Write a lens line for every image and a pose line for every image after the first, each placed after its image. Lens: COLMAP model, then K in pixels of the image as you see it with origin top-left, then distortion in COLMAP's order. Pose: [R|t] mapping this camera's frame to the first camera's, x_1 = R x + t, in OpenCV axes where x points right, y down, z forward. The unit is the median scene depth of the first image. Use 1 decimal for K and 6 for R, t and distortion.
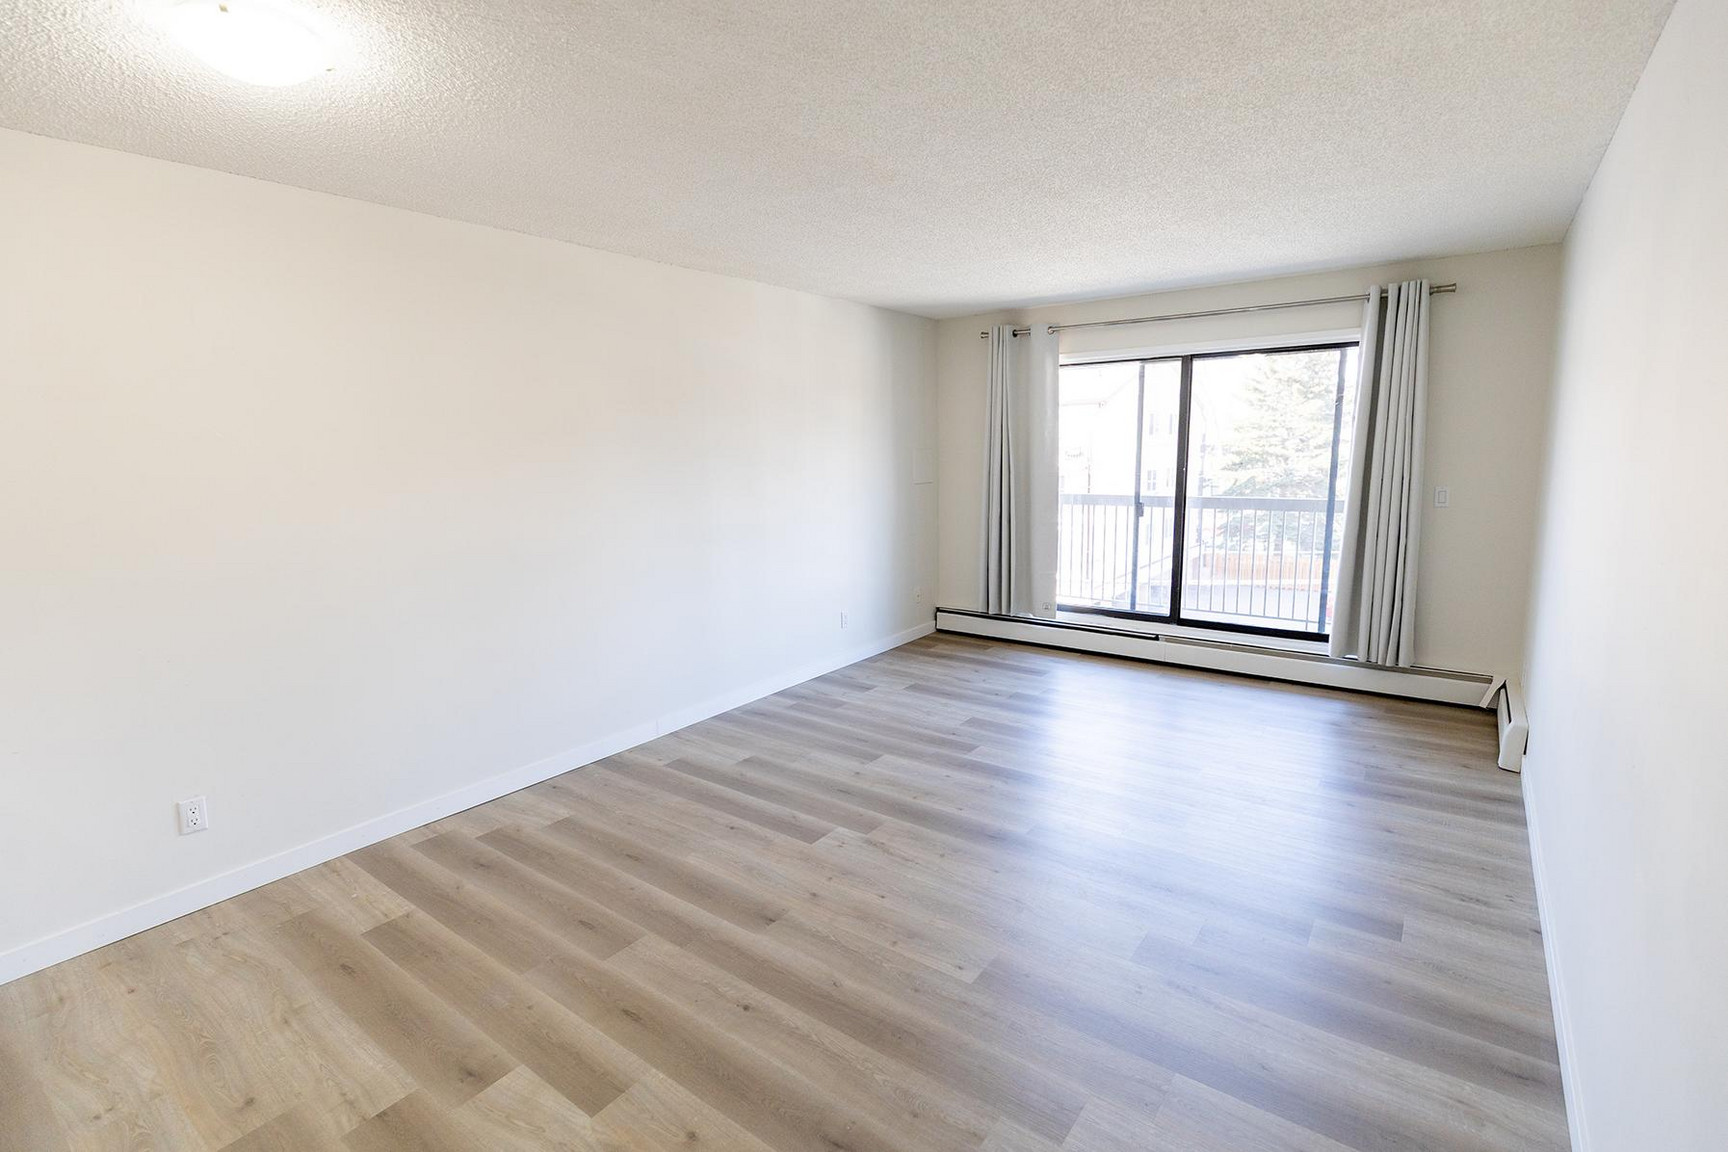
lens RADIAL K [[809.2, 0, 853.6], [0, 809.2, 577.0], [0, 0, 1]] dist [0.001760, 0.000391]
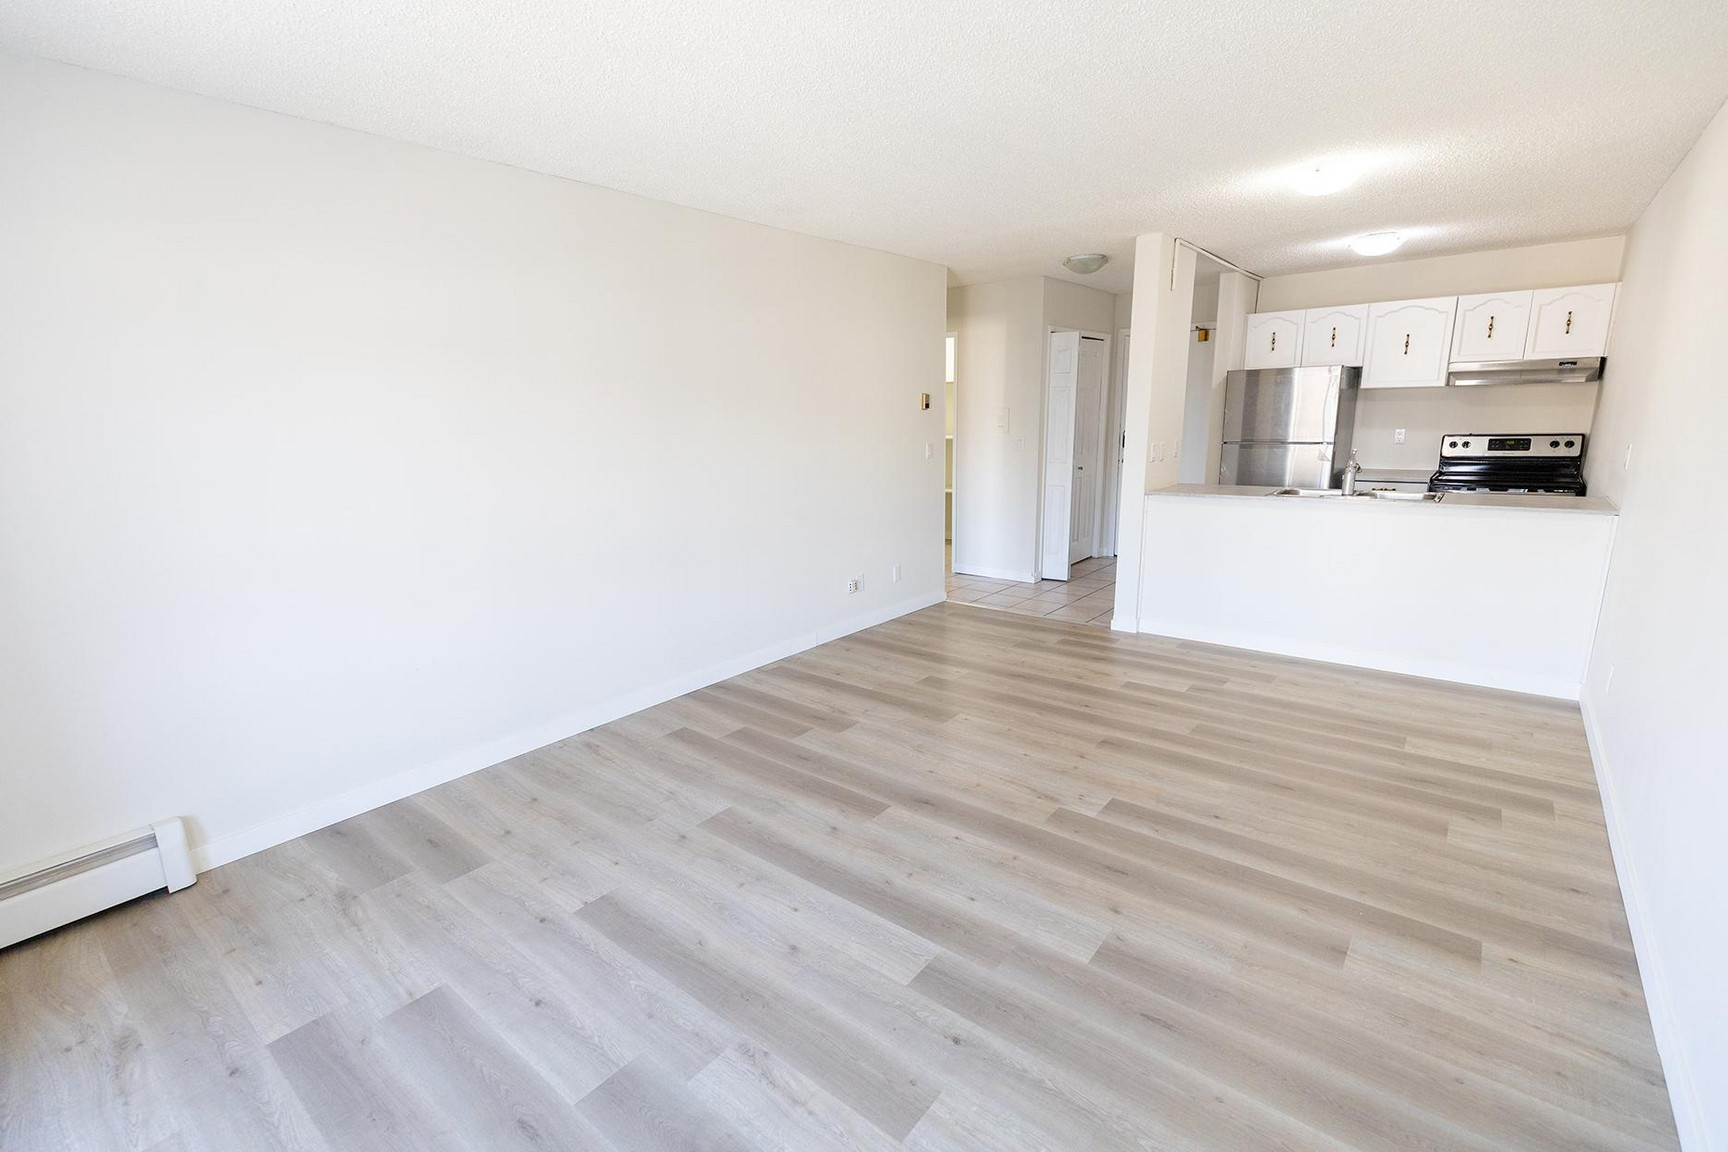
lens RADIAL K [[790.5, 0, 854.9], [0, 790.5, 551.2], [0, 0, 1]] dist [0.003031, 0.001045]
pose [[-0.998280, 0.037851, 0.044769, 0.178185], [0.050708, 0.940725, 0.335358, -0.250999], [-0.029422, 0.337052, -0.941026, 1.568239]]
